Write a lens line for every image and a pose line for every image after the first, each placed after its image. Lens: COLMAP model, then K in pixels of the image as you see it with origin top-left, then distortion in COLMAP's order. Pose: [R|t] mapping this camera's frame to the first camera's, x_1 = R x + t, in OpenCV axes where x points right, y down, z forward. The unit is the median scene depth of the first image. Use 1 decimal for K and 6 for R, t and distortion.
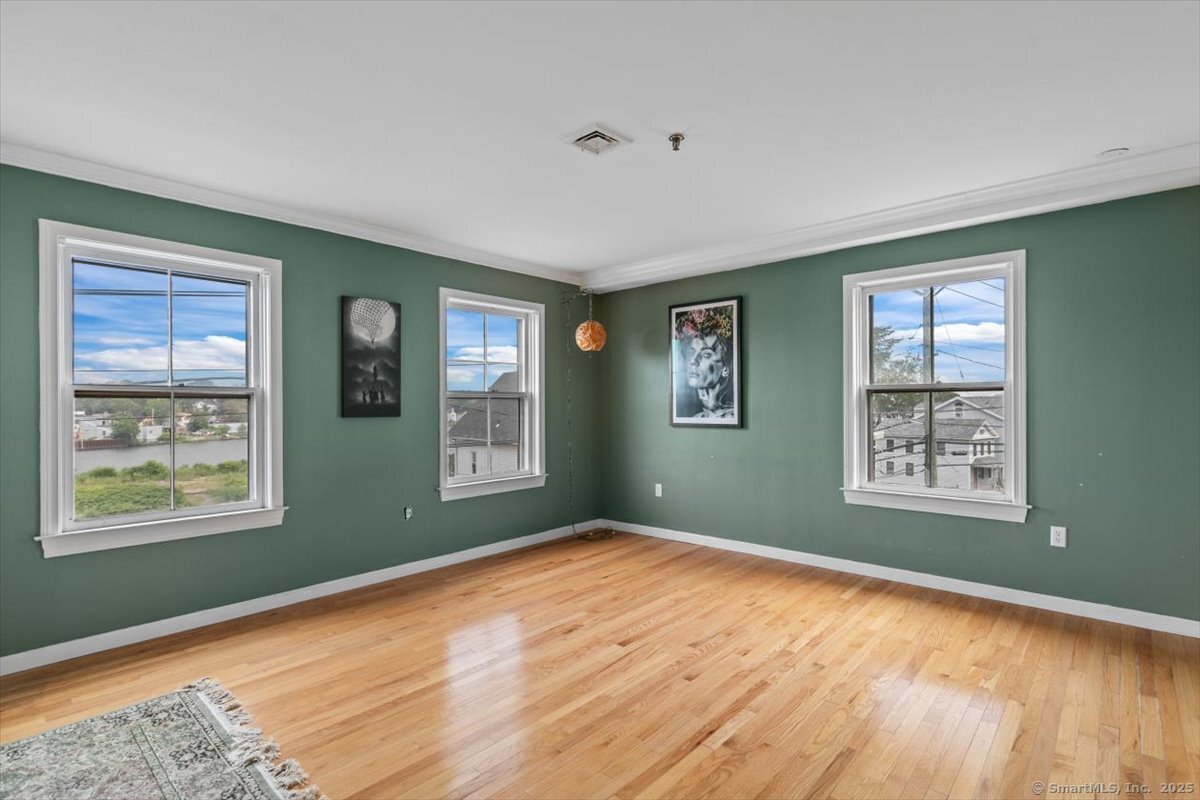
lens RADIAL K [[574.4, 0, 606.2], [0, 574.4, 406.8], [0, 0, 1]] dist [0.001935, -0.000517]
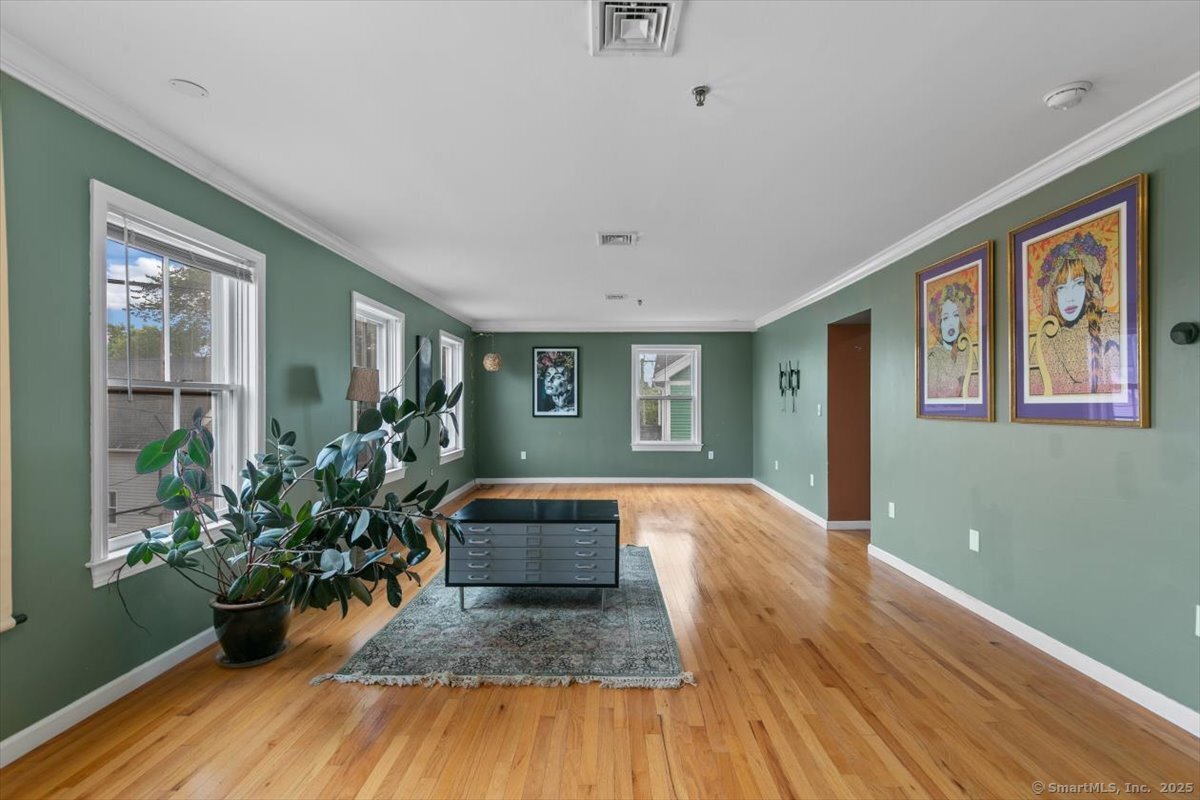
lens RADIAL K [[543.1, 0, 602.7], [0, 543.1, 406.0], [0, 0, 1]] dist [0.004299, -0.000198]
pose [[0.751332, 0.004249, 0.659910, -0.878719], [-0.002412, 0.999990, -0.003692, 0.006741], [-0.659920, 0.001182, 0.751335, -0.389435]]
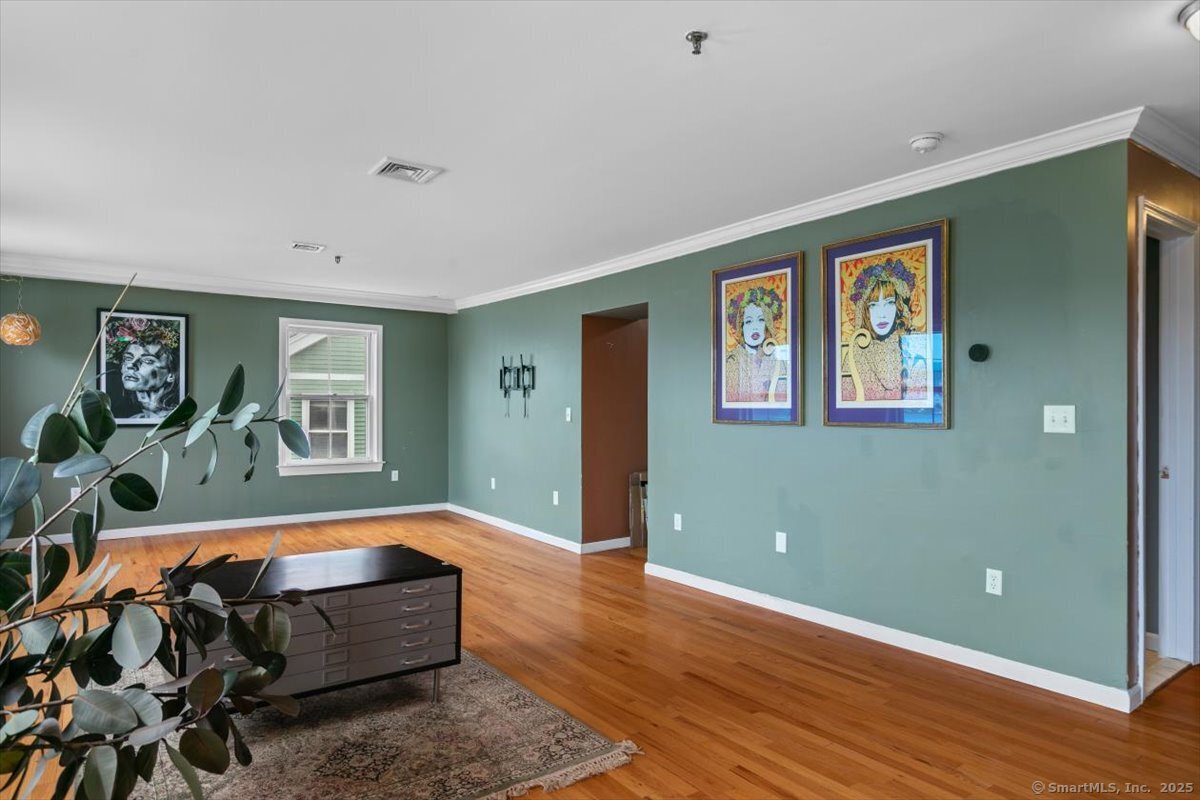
lens RADIAL K [[710.7, 0, 609.6], [0, 710.7, 405.4], [0, 0, 1]] dist [0.006067, -0.001372]
pose [[0.203820, 0.010774, 0.978949, -1.017039], [-0.002262, 0.999942, -0.010534, 0.006918], [-0.979006, -0.000067, 0.203833, -0.147546]]
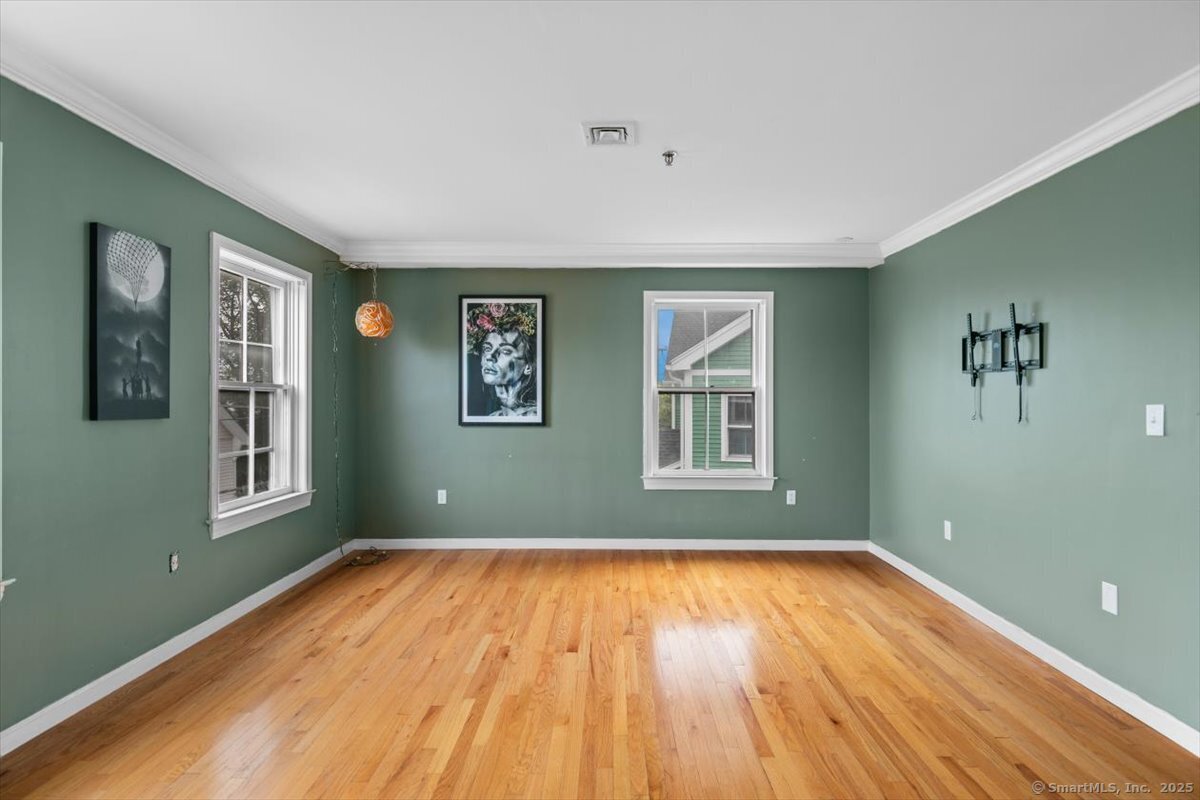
lens RADIAL K [[607.8, 0, 603.5], [0, 607.8, 402.3], [0, 0, 1]] dist [0.001563, -0.000488]
pose [[0.751997, 0.006222, 0.659138, -0.391779], [-0.004292, 0.999980, -0.004543, -0.000293], [-0.659153, 0.000587, 0.752009, 0.125354]]
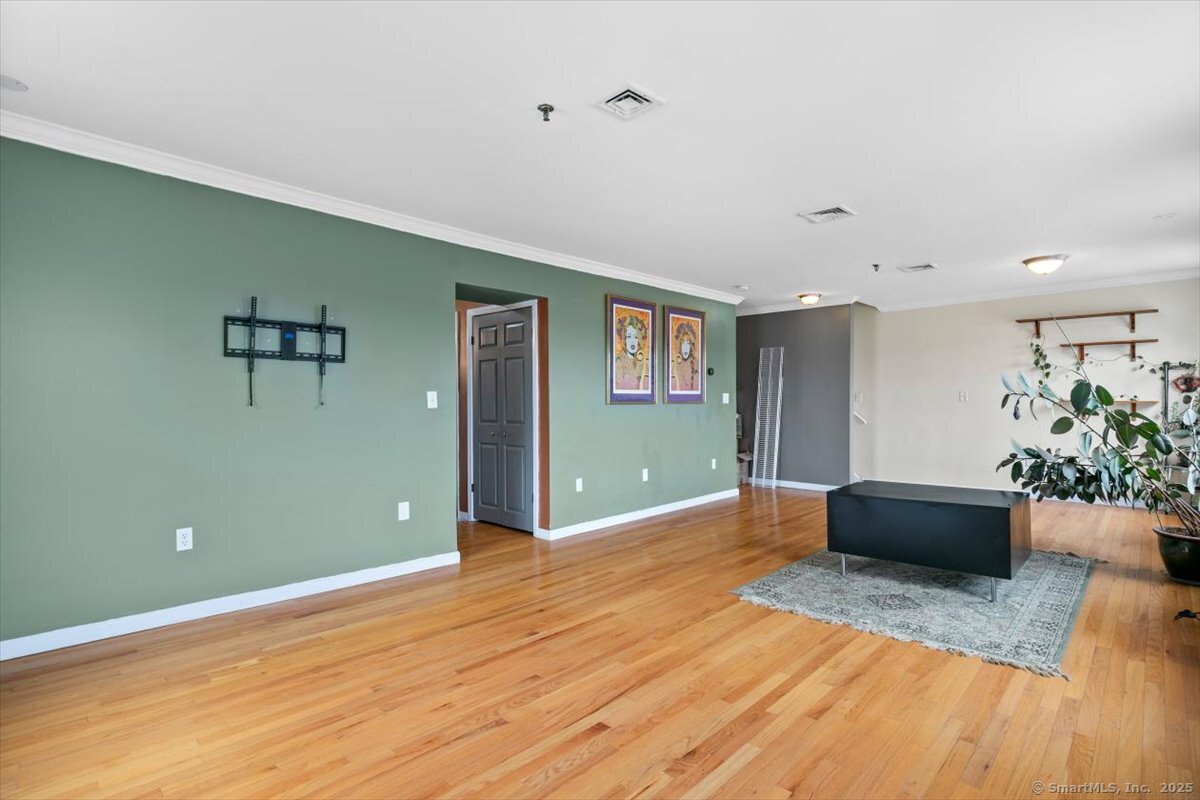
lens RADIAL K [[585.7, 0, 614.4], [0, 585.7, 398.7], [0, 0, 1]] dist [0.012174, 0.000180]
pose [[-0.999893, 0.011767, 0.008663, 0.001613], [0.011729, 0.999922, -0.004397, 0.016034], [-0.008714, -0.004295, -0.999953, 1.094401]]
